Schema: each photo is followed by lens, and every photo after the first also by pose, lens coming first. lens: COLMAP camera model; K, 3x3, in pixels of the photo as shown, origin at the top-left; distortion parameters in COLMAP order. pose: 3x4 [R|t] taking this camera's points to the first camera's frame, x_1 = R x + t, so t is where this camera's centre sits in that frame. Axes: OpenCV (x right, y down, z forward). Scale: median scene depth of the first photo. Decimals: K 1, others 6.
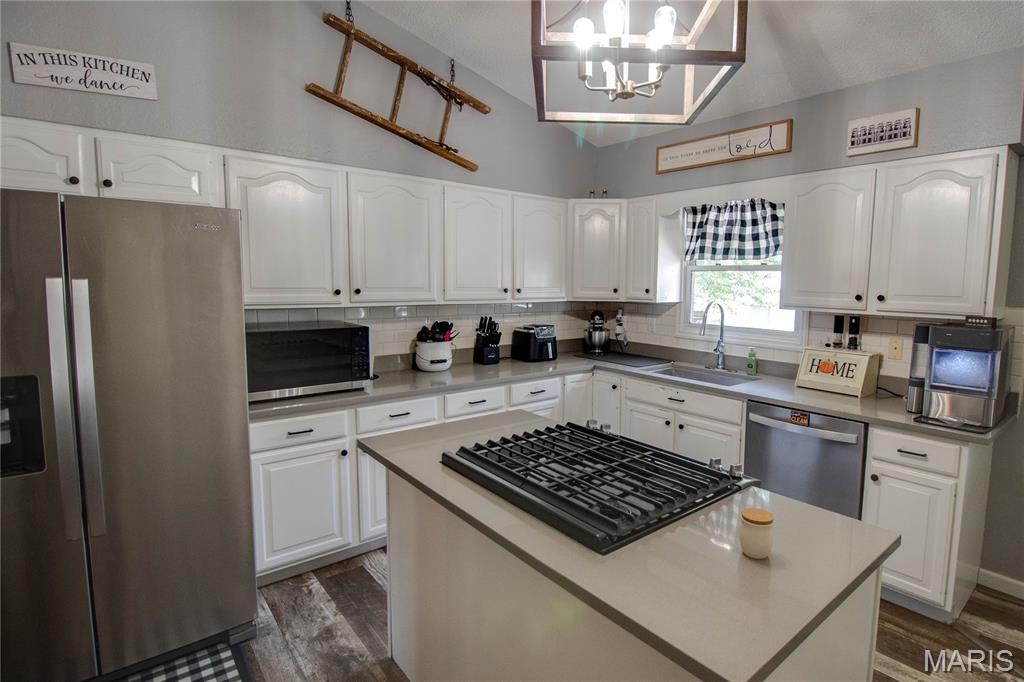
lens RADIAL K [[519.6, 0, 517.7], [0, 519.6, 340.1], [0, 0, 1]] dist [-0.019601, -0.001896]
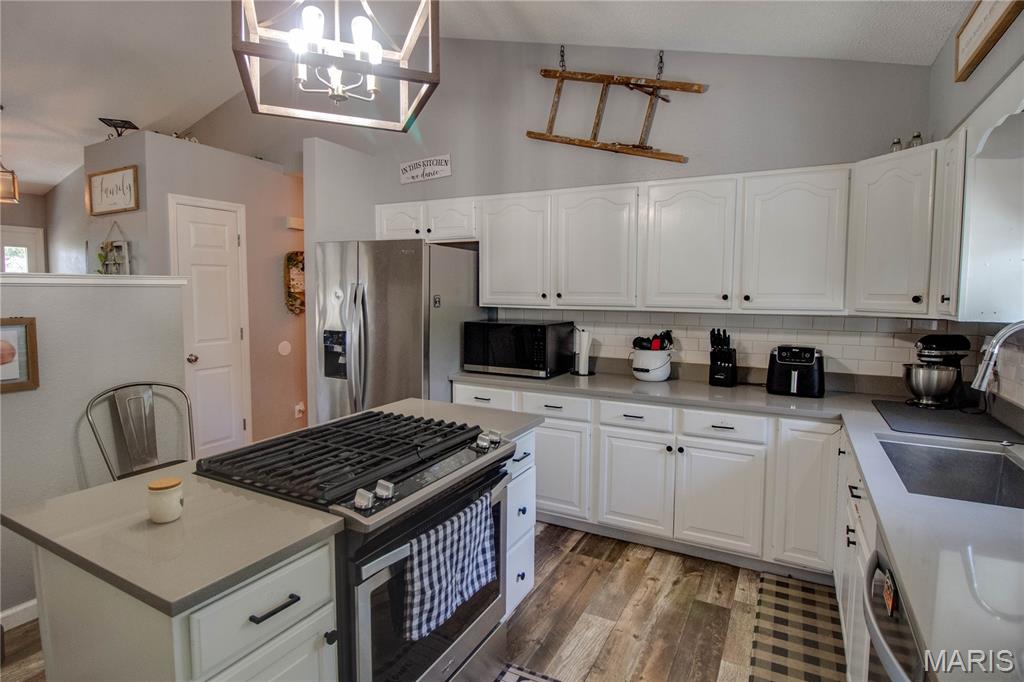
lens RADIAL K [[519.6, 0, 516.9], [0, 519.6, 337.5], [0, 0, 1]] dist [-0.019601, -0.001896]
pose [[0.386018, 0.072170, -0.919664, 0.647900], [-0.109605, 0.993461, 0.031955, -0.024981], [0.915957, 0.088465, 0.391405, 0.422156]]
